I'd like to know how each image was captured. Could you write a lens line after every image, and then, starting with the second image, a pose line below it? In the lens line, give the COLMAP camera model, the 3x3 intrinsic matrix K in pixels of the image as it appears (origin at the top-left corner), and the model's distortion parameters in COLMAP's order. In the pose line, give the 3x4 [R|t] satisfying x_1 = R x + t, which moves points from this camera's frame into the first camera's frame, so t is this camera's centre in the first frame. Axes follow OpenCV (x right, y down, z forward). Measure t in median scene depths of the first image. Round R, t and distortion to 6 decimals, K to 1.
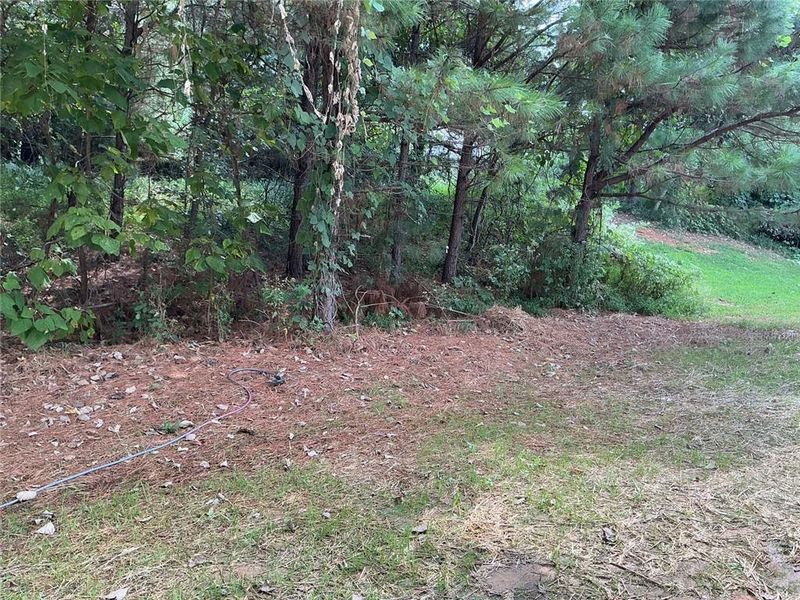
lens RADIAL K [[656.3, 0, 400.0], [0, 656.3, 300.0], [0, 0, 1]] dist [0.113150, -0.212444]
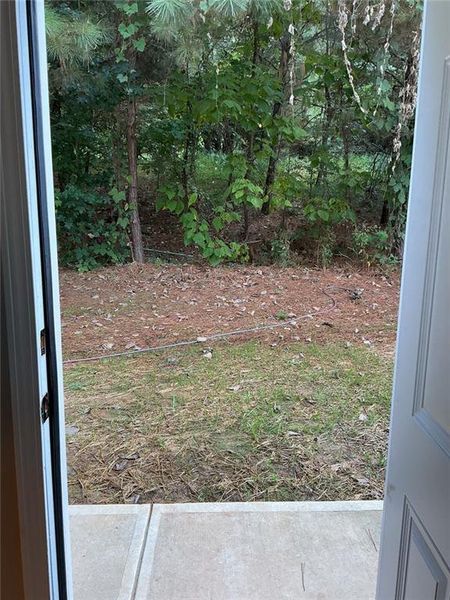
lens RADIAL K [[492.2, 0, 225.0], [0, 492.2, 300.0], [0, 0, 1]] dist [0.113150, -0.212444]
pose [[0.870771, 0.090574, -0.483274, 0.094708], [-0.039945, 0.992669, 0.114071, 0.017963], [0.490064, -0.080025, 0.868006, -0.094809]]
